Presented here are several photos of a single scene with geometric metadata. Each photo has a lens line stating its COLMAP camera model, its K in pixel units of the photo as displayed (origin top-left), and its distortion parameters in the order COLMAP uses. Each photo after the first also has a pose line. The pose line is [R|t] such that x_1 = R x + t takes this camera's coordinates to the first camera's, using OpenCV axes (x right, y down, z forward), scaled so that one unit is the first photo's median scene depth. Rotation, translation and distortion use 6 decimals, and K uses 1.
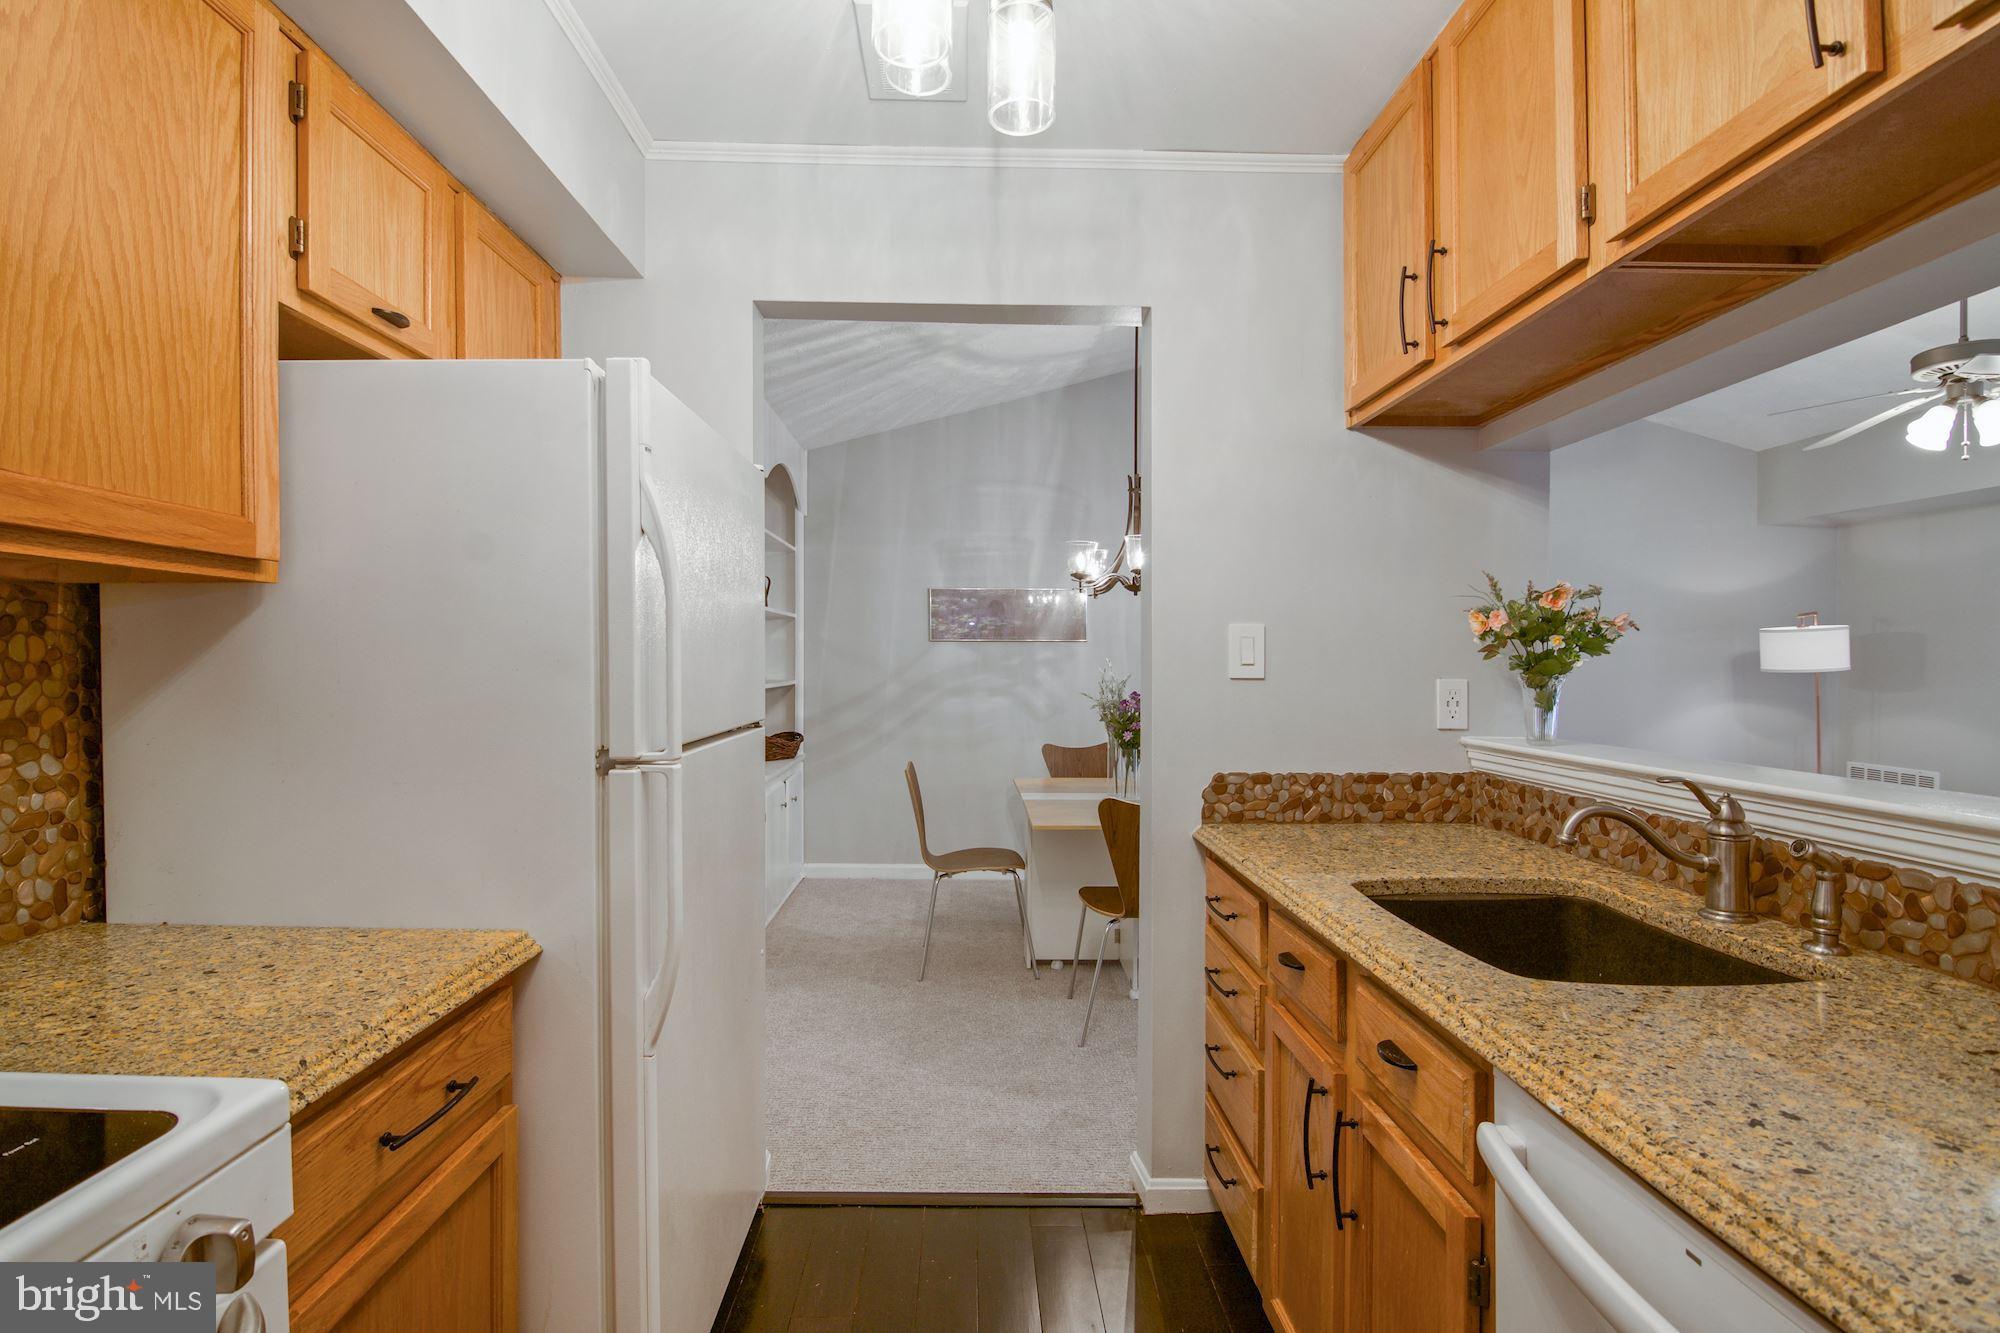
lens RADIAL K [[966.9, 0, 996.9], [0, 966.9, 664.1], [0, 0, 1]] dist [0.000619, 0.000181]
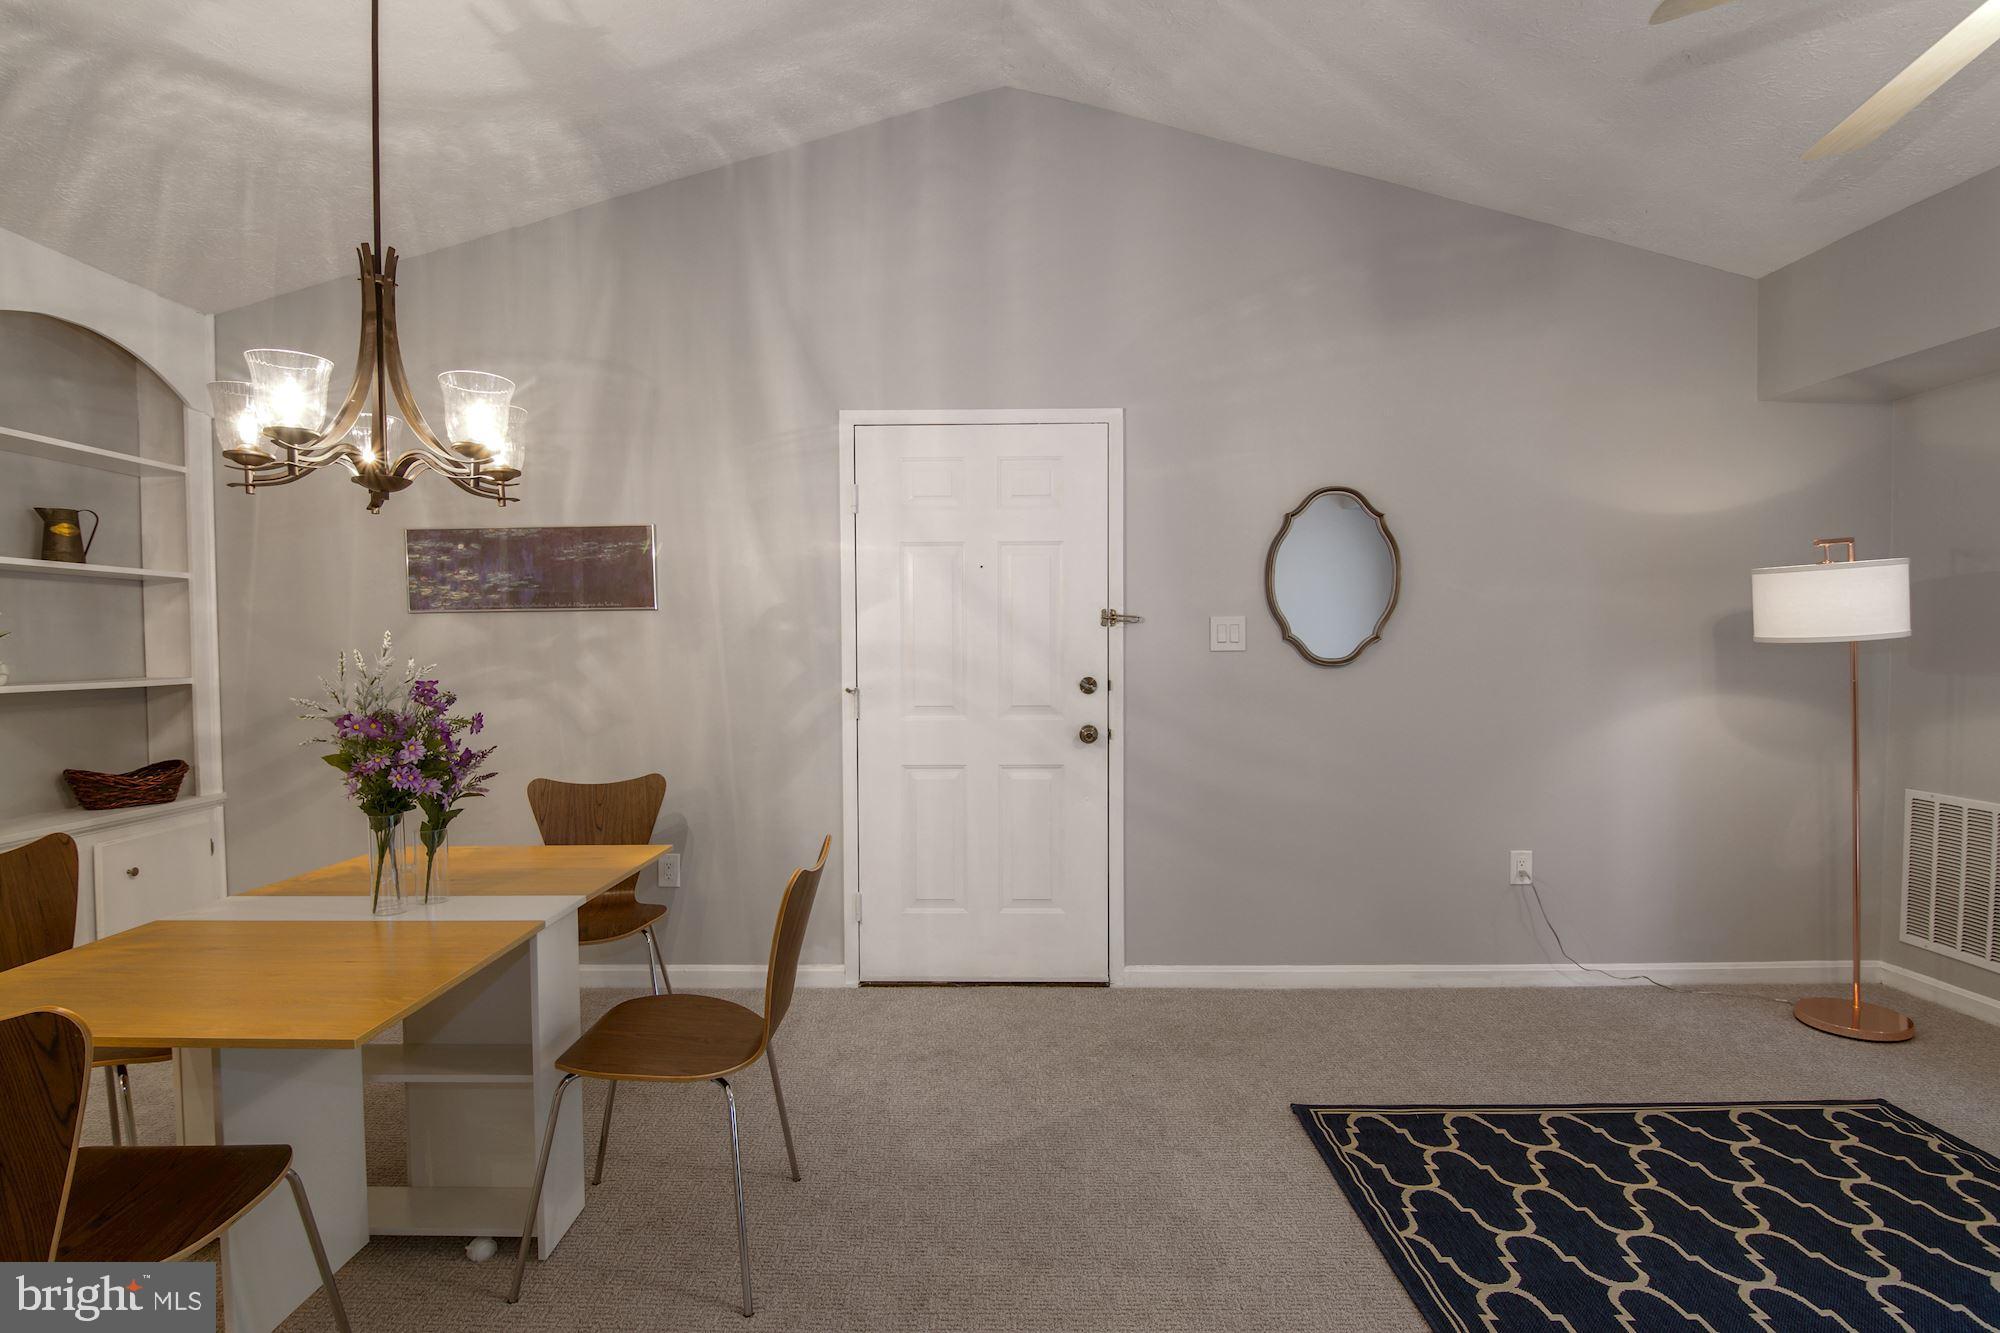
lens RADIAL K [[988.0, 0, 996.7], [0, 988.0, 668.6], [0, 0, 1]] dist [-0.004915, -0.001045]
pose [[0.999365, -0.012042, -0.033523, 0.333903], [0.012832, 0.999642, 0.023465, 0.002487], [0.033229, -0.023880, 0.999162, 0.370733]]
